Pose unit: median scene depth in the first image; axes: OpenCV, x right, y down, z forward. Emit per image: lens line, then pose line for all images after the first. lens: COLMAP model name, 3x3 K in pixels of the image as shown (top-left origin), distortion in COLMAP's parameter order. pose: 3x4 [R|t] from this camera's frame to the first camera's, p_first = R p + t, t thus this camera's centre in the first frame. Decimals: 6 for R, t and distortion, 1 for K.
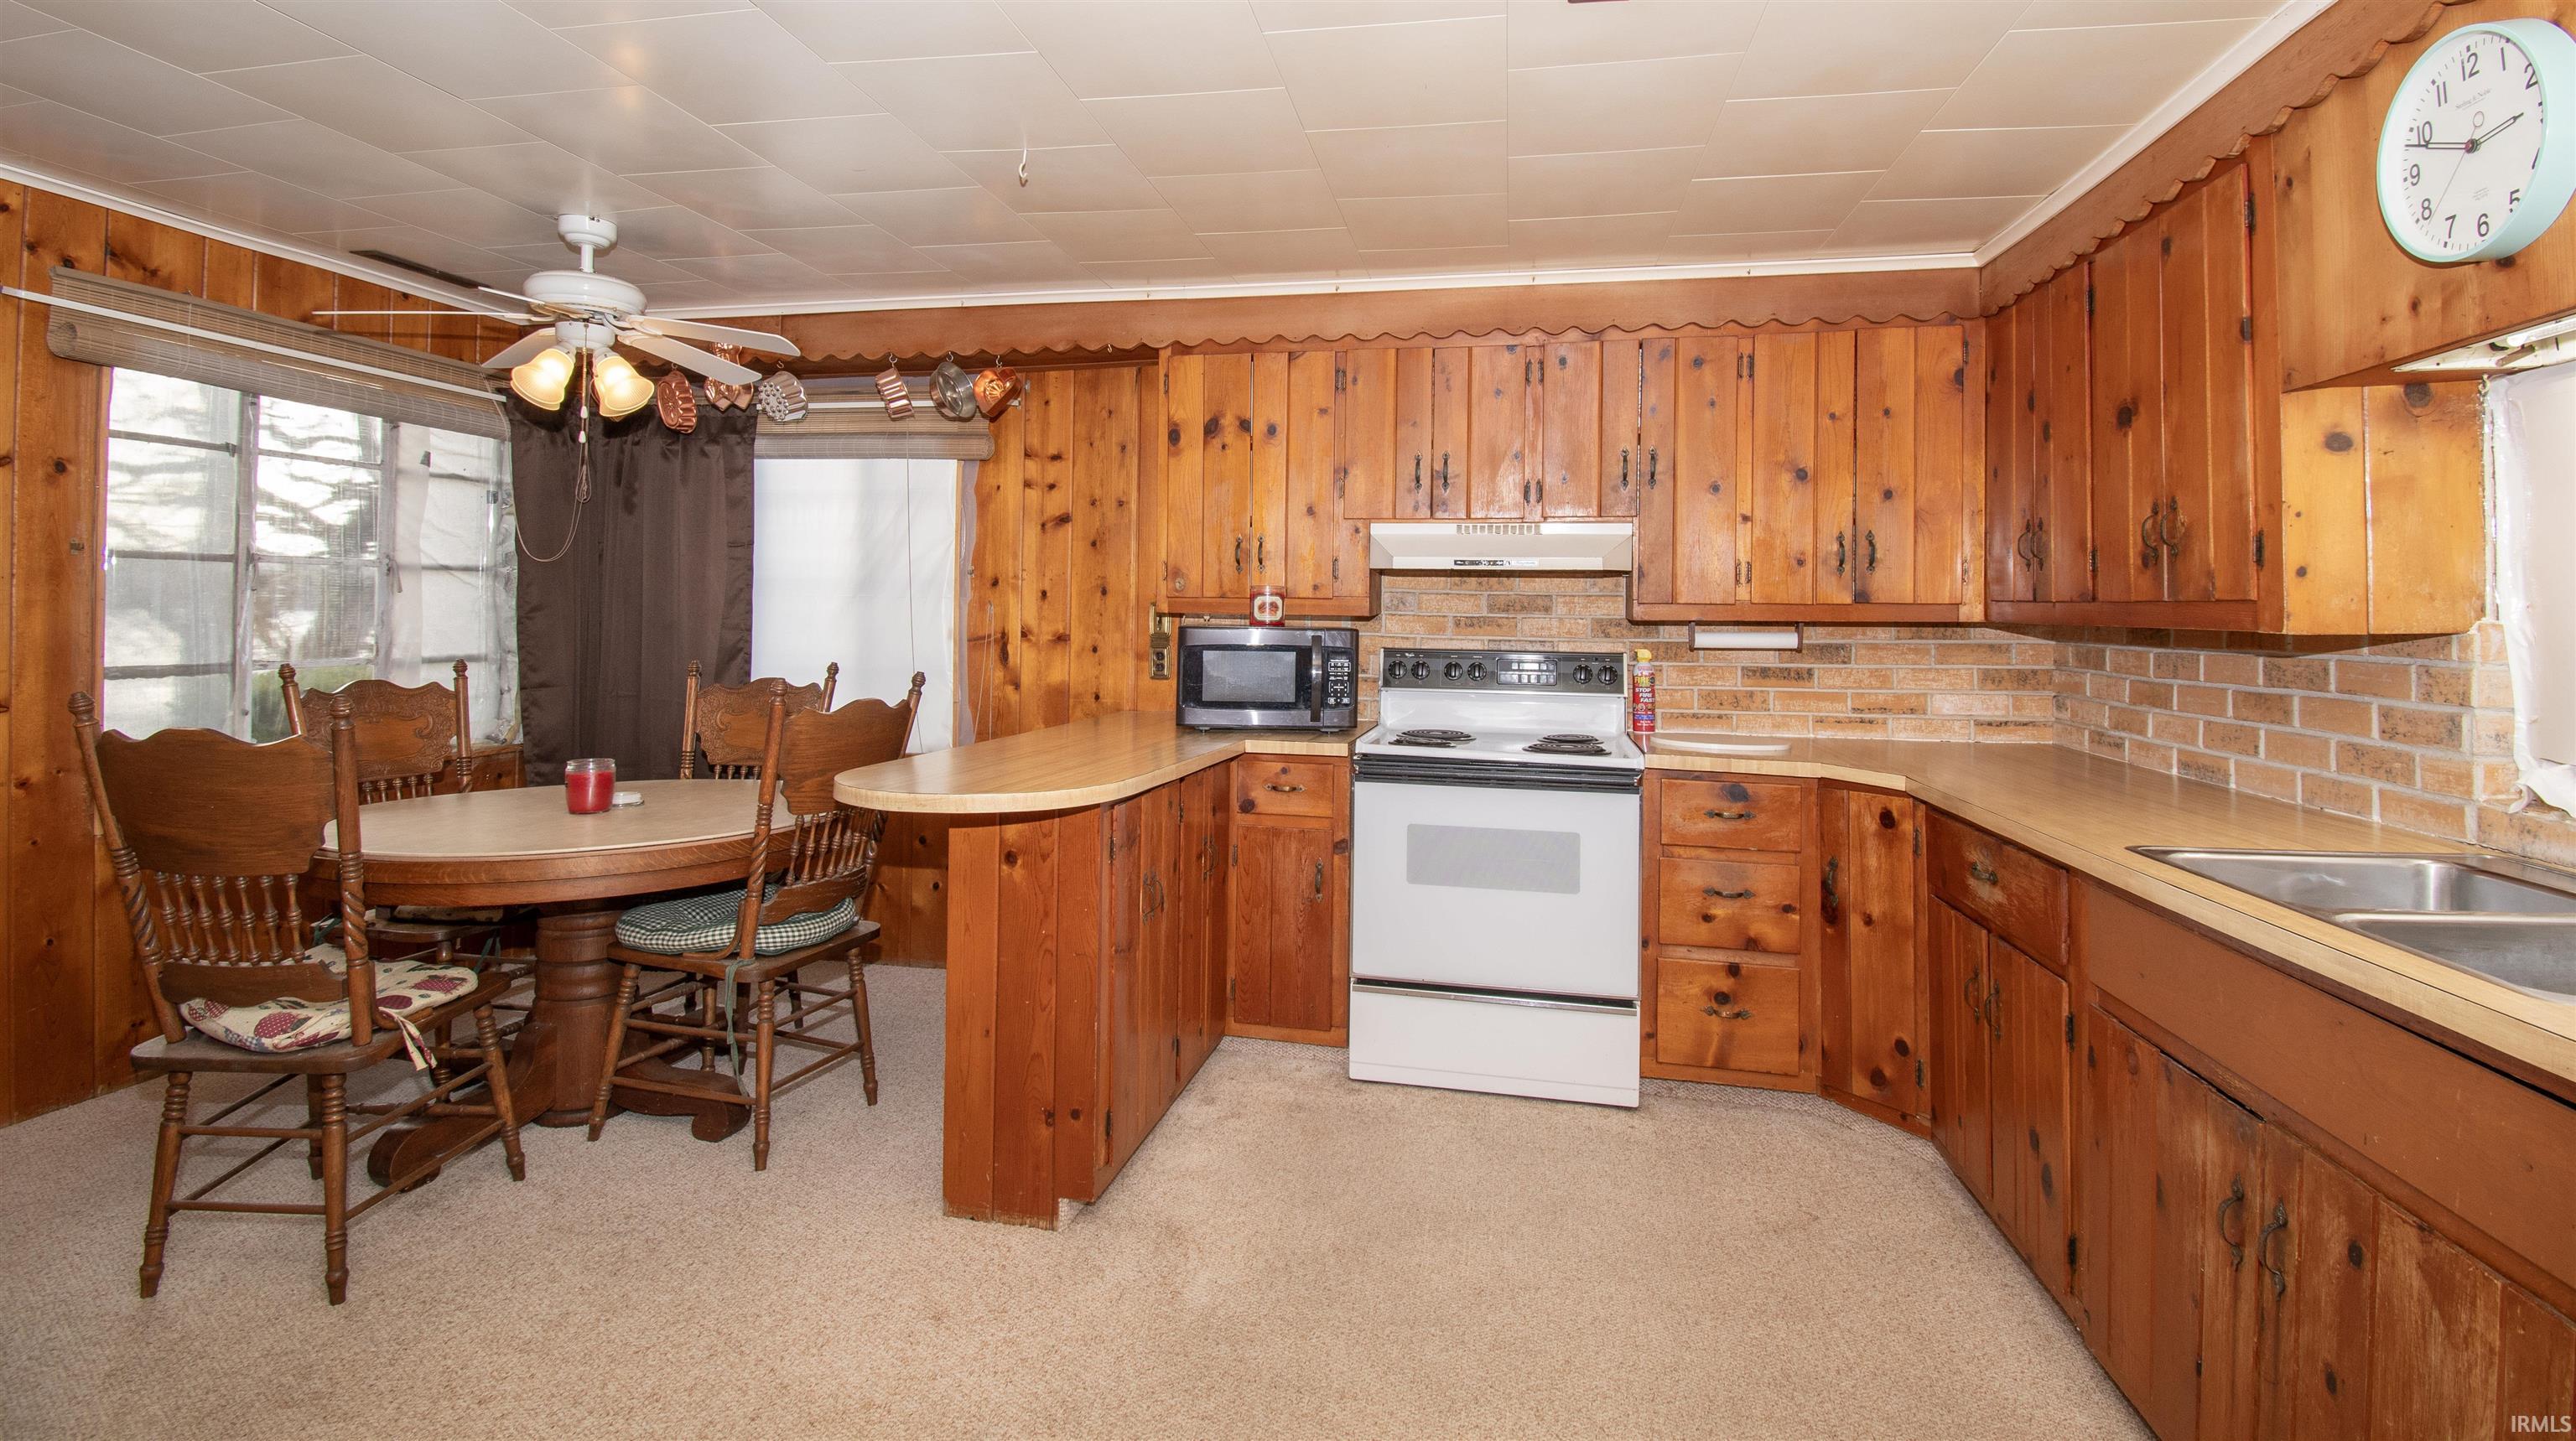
lens RADIAL K [[1148.6, 0, 1302.3], [0, 1148.6, 589.6], [0, 0, 1]] dist [0.022341, -0.027050]
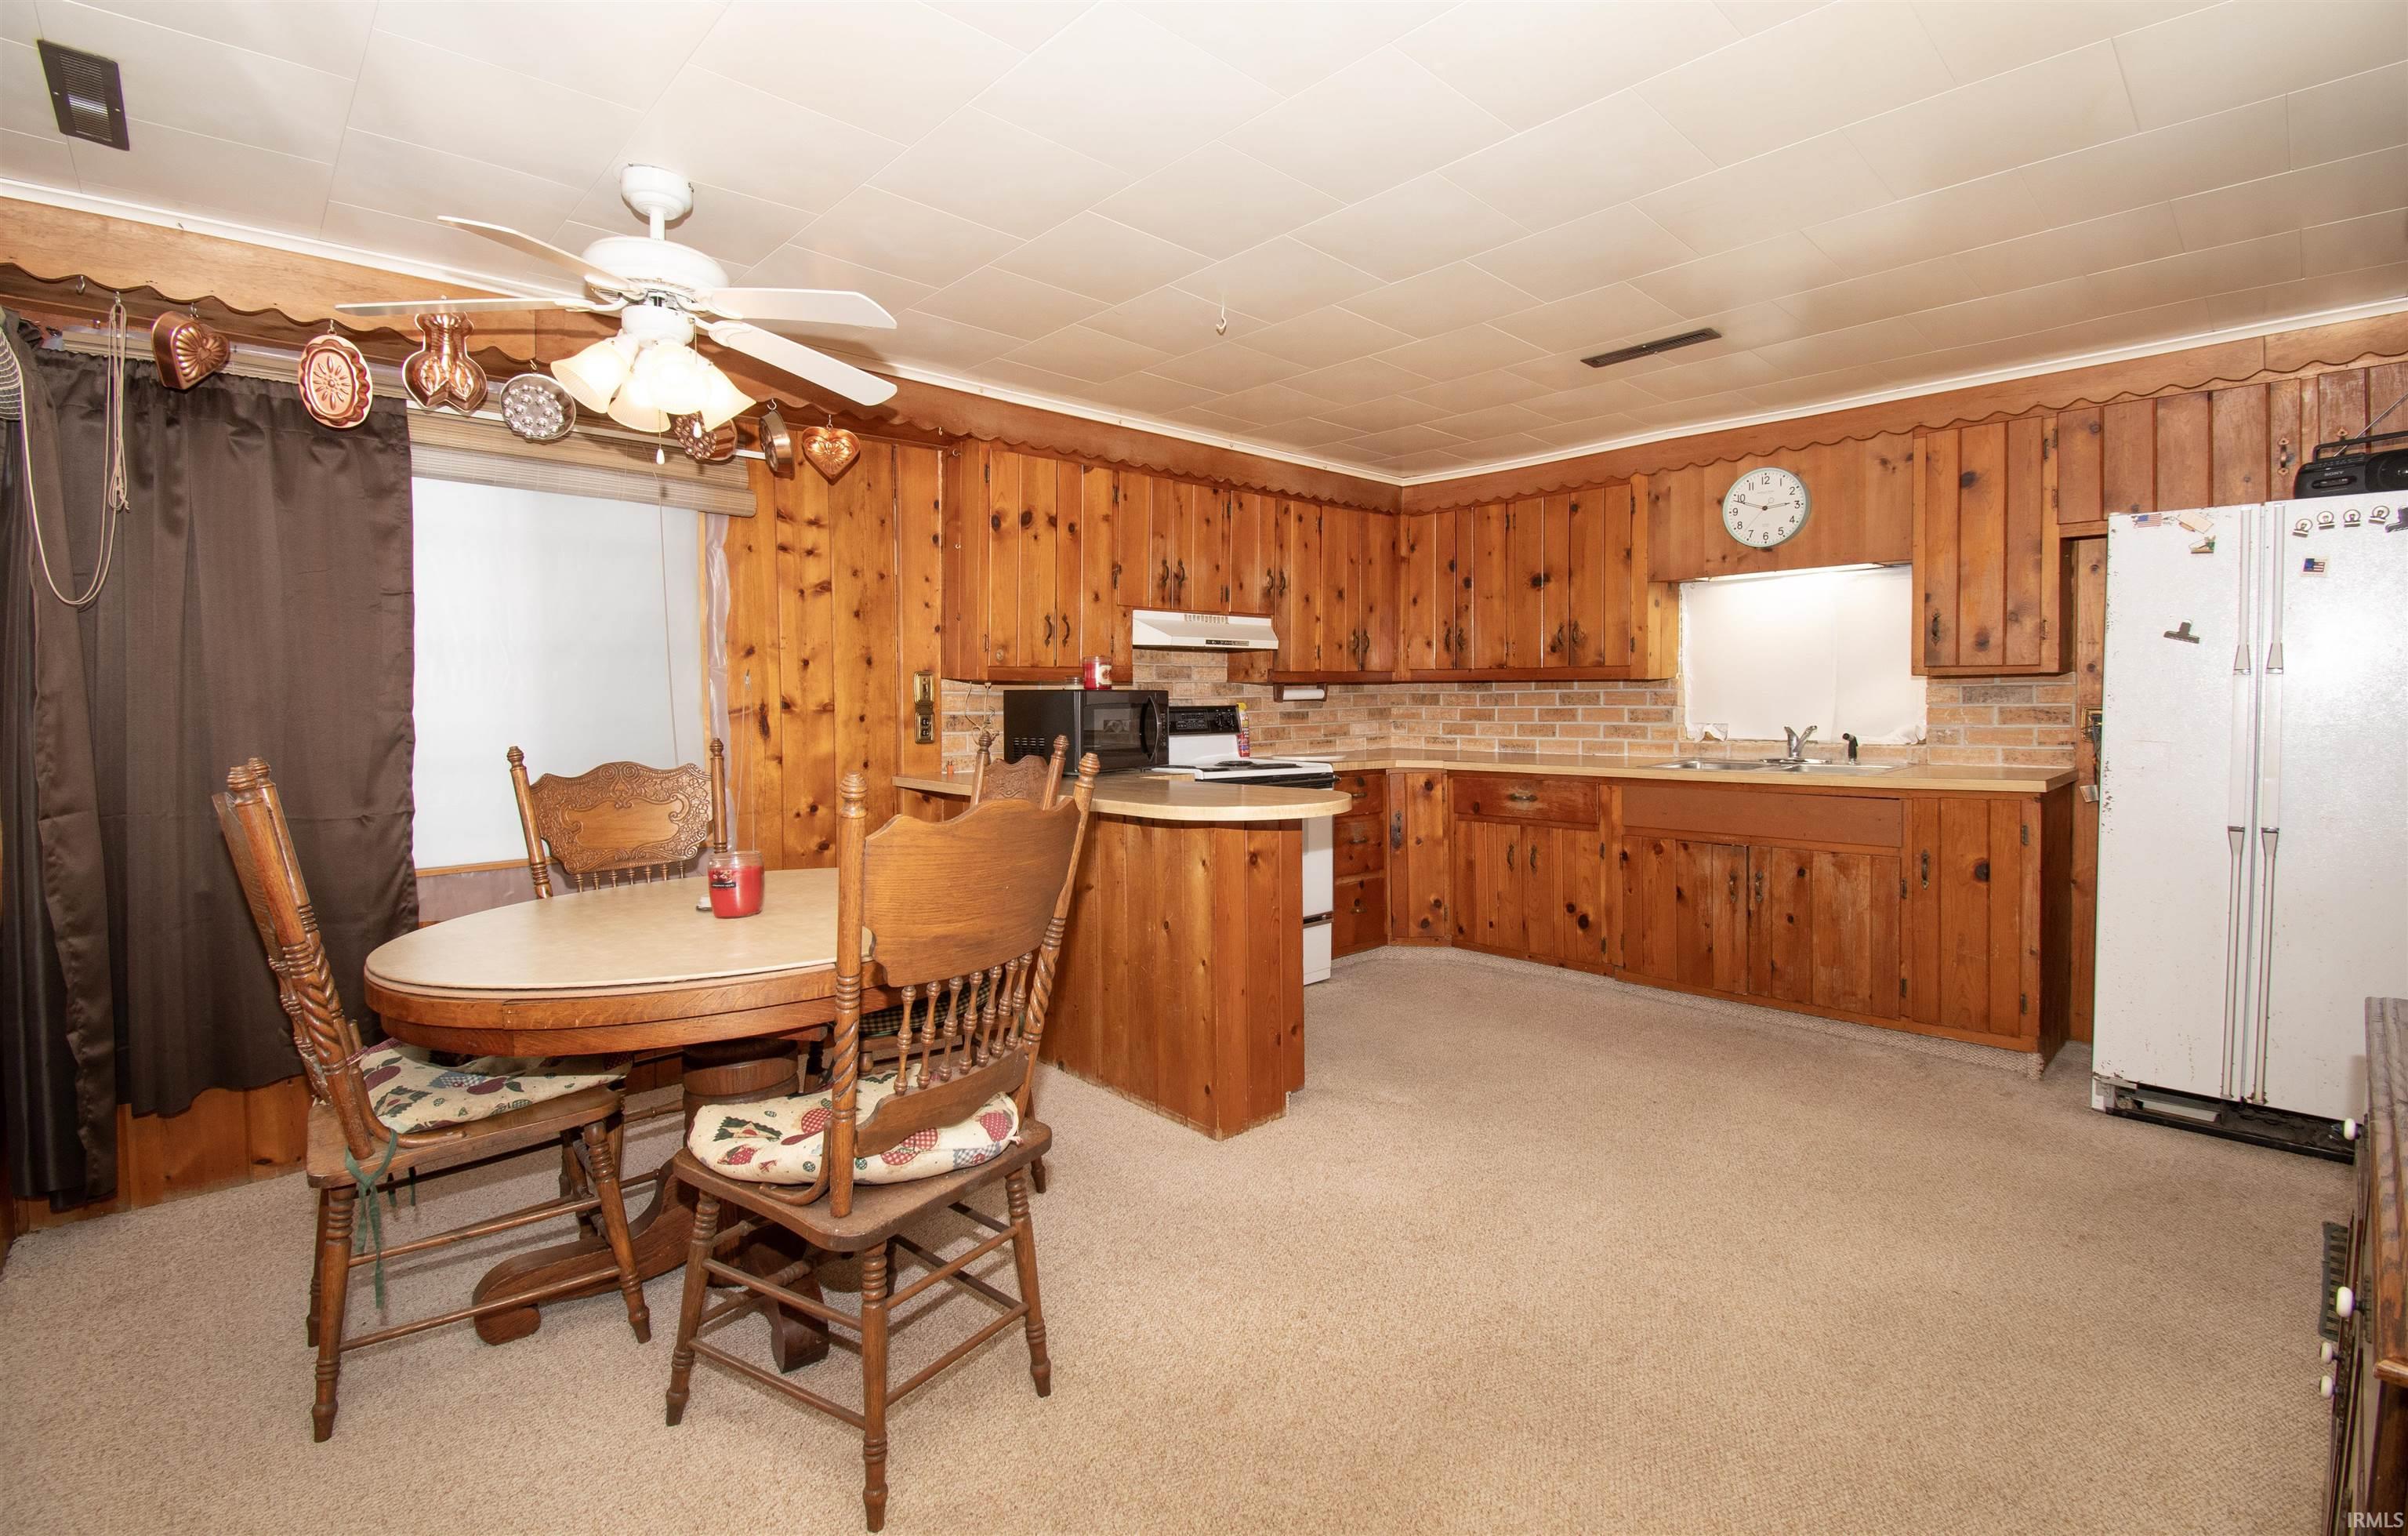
lens RADIAL K [[1071.4, 0, 1201.1], [0, 1071.4, 727.3], [0, 0, 1]] dist [0.020492, -0.027668]
pose [[0.585166, -0.040539, 0.809900, -1.012687], [0.000755, 0.998776, 0.049448, 0.017155], [-0.810913, -0.028324, 0.584480, 0.261352]]
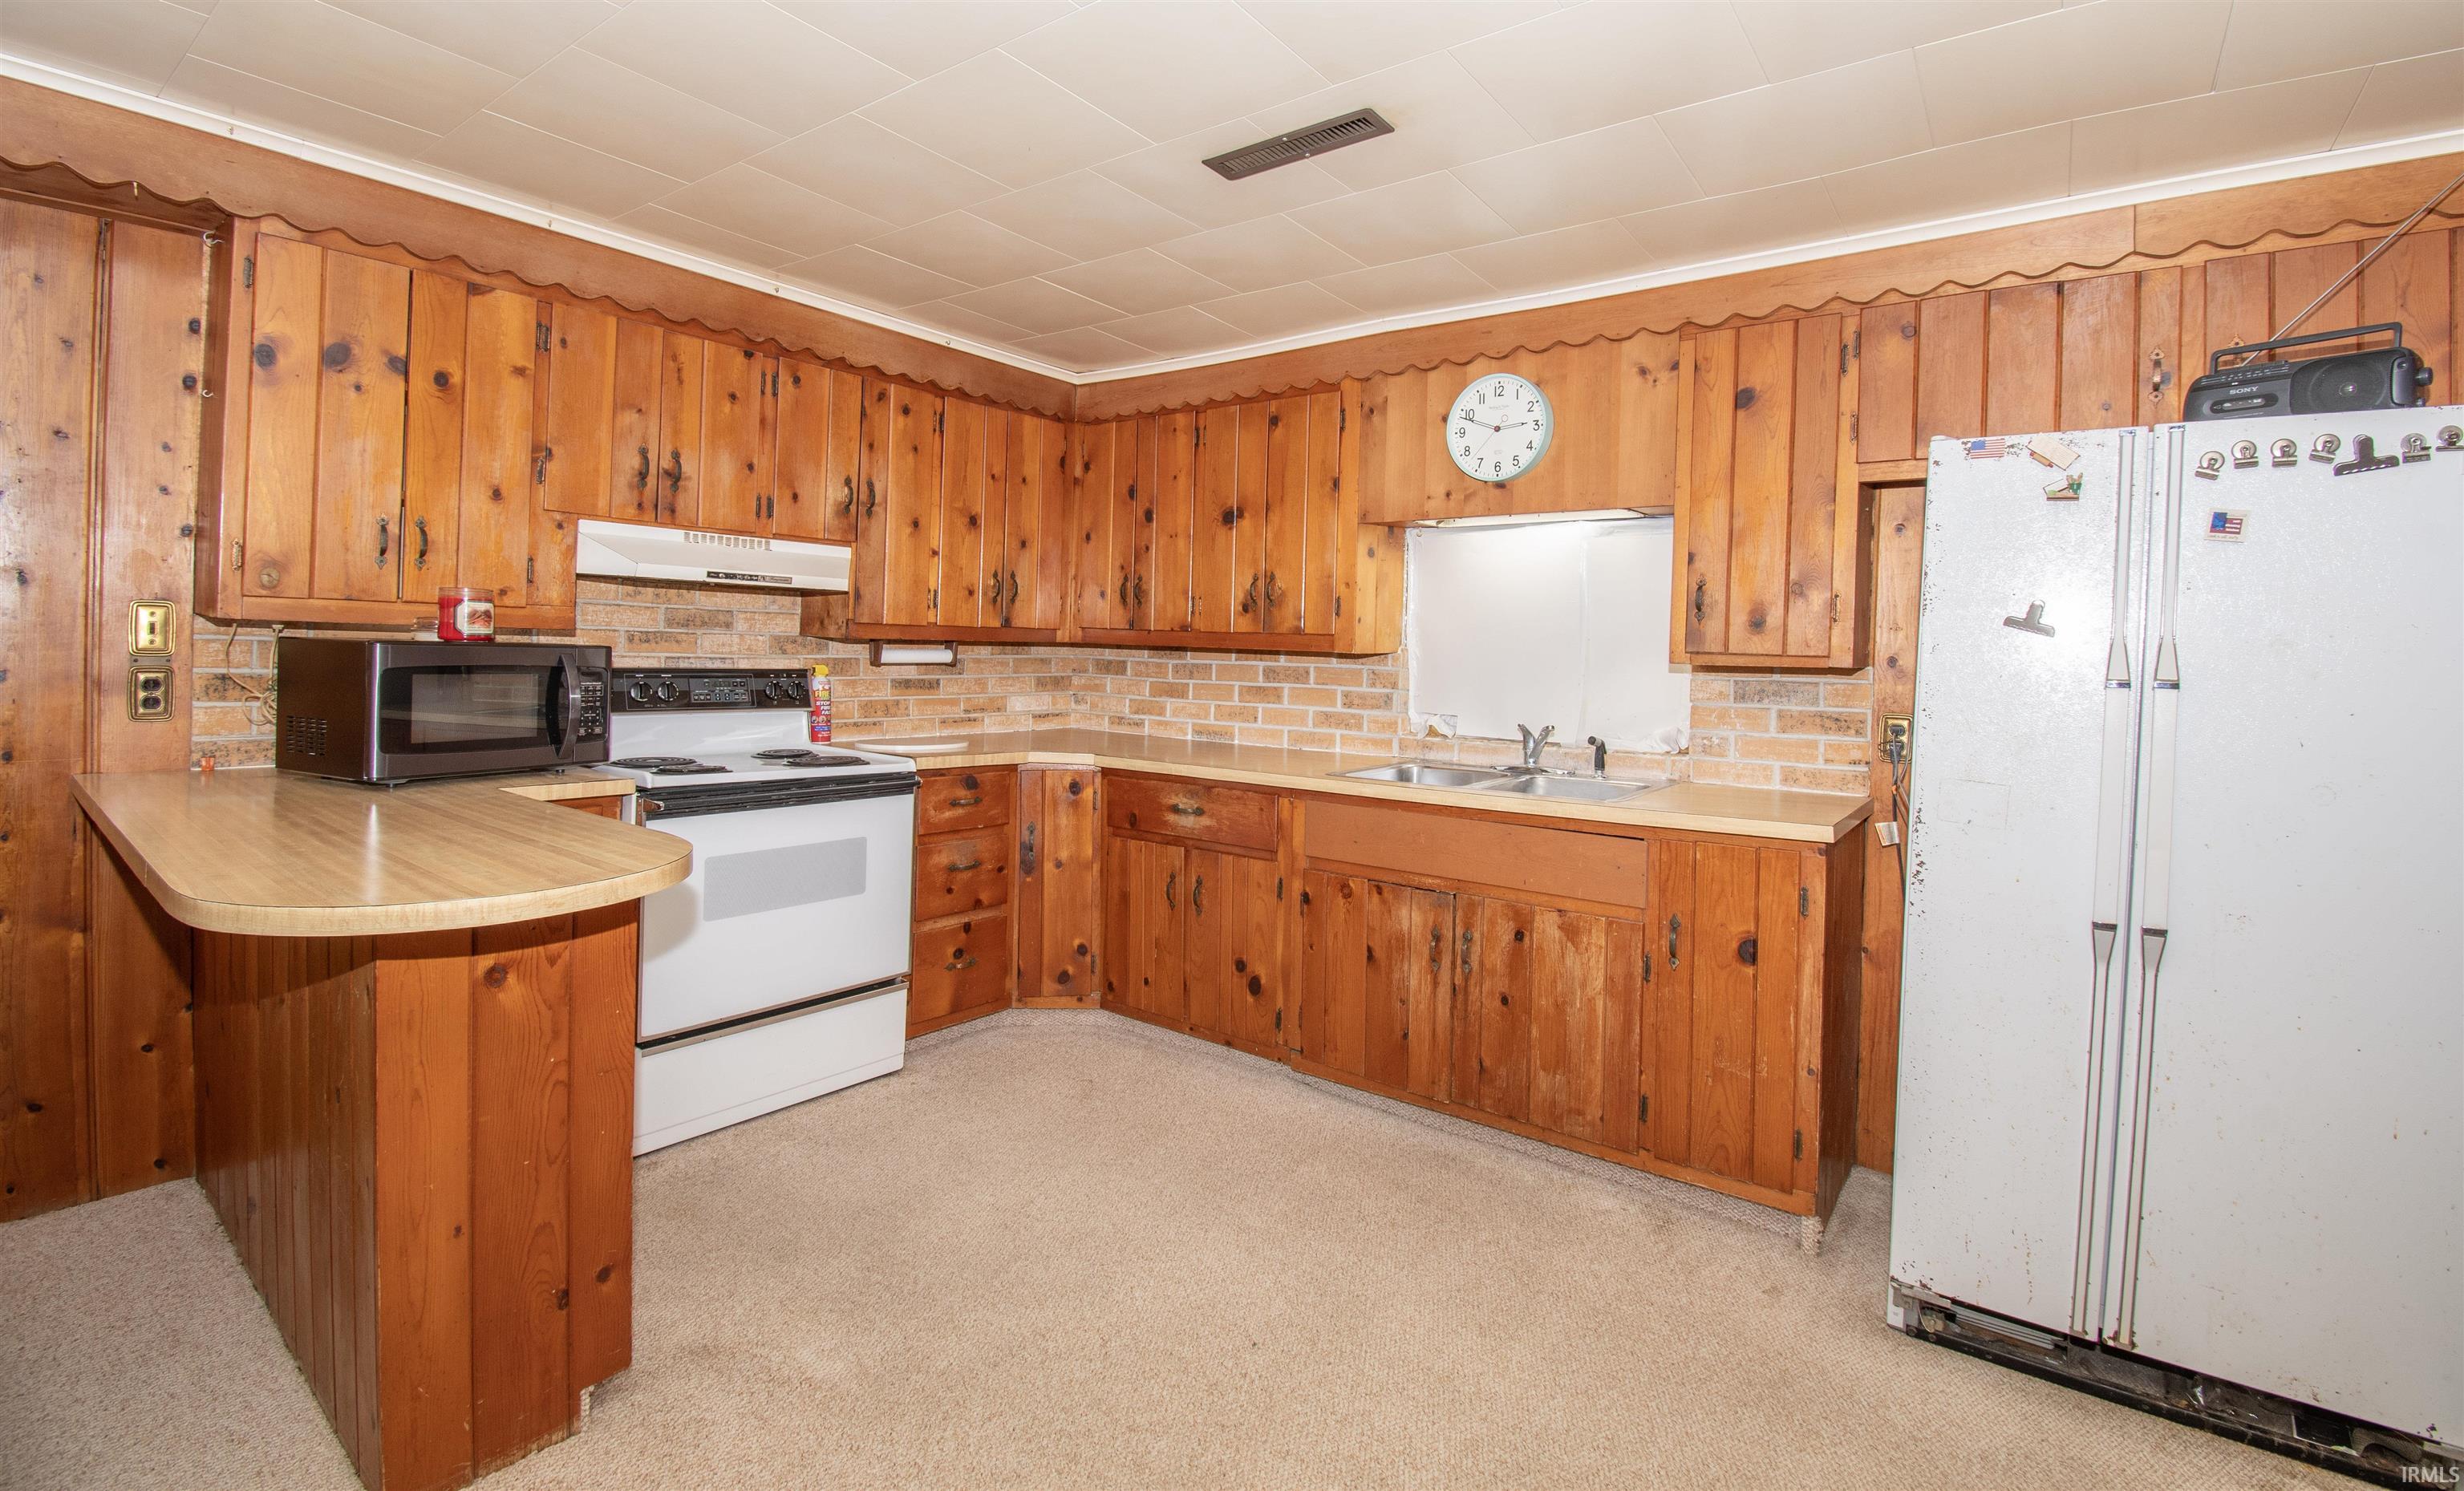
lens RADIAL K [[1088.4, 0, 1237.8], [0, 1088.4, 665.0], [0, 0, 1]] dist [0.020572, -0.027920]
pose [[0.441368, -0.012265, 0.897242, -0.511121], [-0.038653, 0.998719, 0.032666, 0.004538], [-0.896493, -0.049099, 0.440329, 0.244428]]
